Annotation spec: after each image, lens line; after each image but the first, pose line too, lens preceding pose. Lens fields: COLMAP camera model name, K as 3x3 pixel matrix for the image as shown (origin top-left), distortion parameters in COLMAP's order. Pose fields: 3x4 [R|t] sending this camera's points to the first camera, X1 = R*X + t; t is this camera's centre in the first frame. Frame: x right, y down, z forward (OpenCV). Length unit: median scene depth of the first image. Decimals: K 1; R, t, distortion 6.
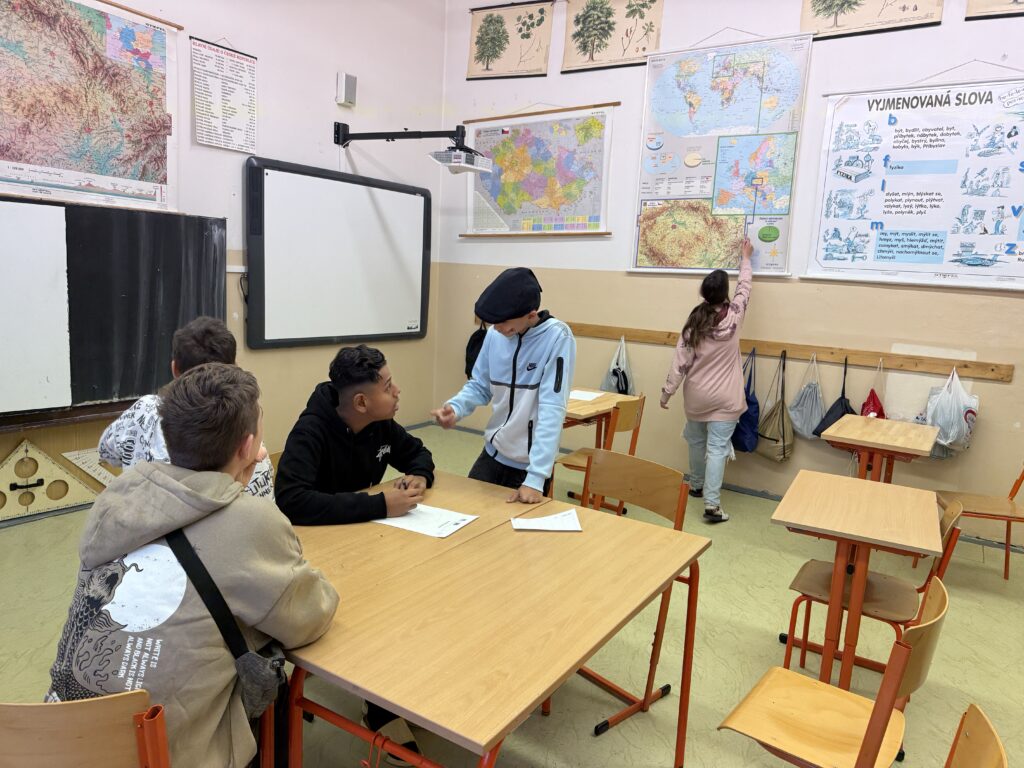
lens RADIAL K [[759.9, 0, 507.7], [0, 759.9, 392.6], [0, 0, 1]] dist [-0.005757, -0.002703]
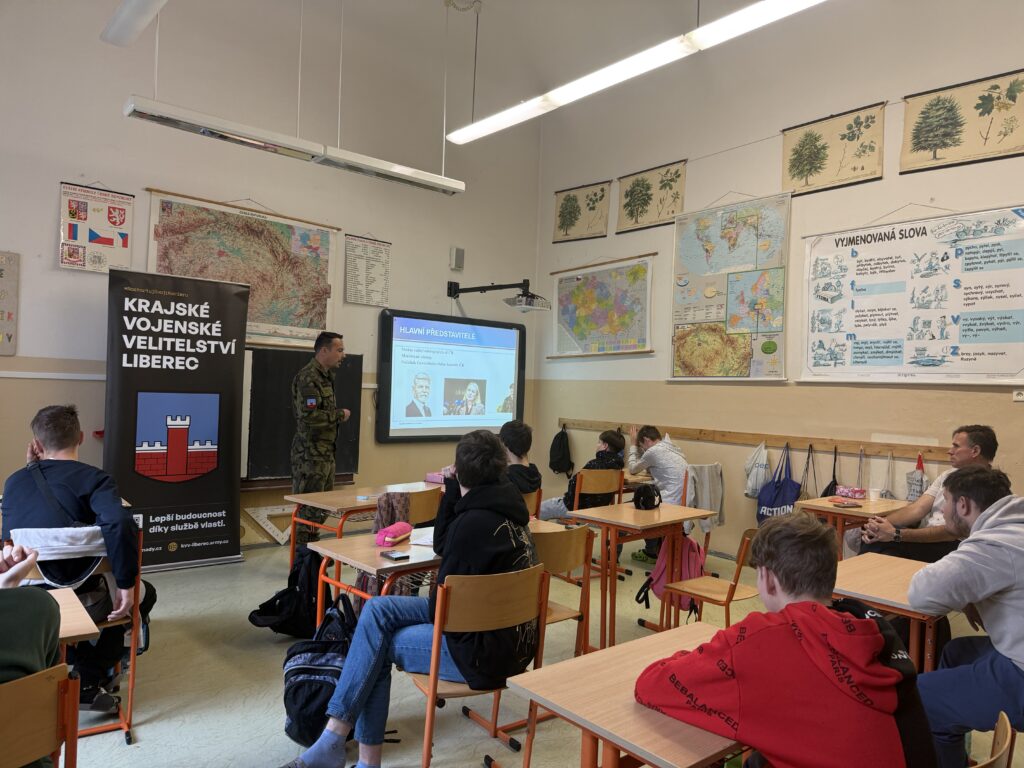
lens RADIAL K [[714.6, 0, 512.9], [0, 714.6, 381.9], [0, 0, 1]] dist [0.049937, -0.063319]
pose [[0.966178, -0.025618, -0.256601, 0.247119], [-0.020041, 0.984584, -0.173759, 0.059428], [0.257097, 0.173025, 0.950770, -0.212121]]
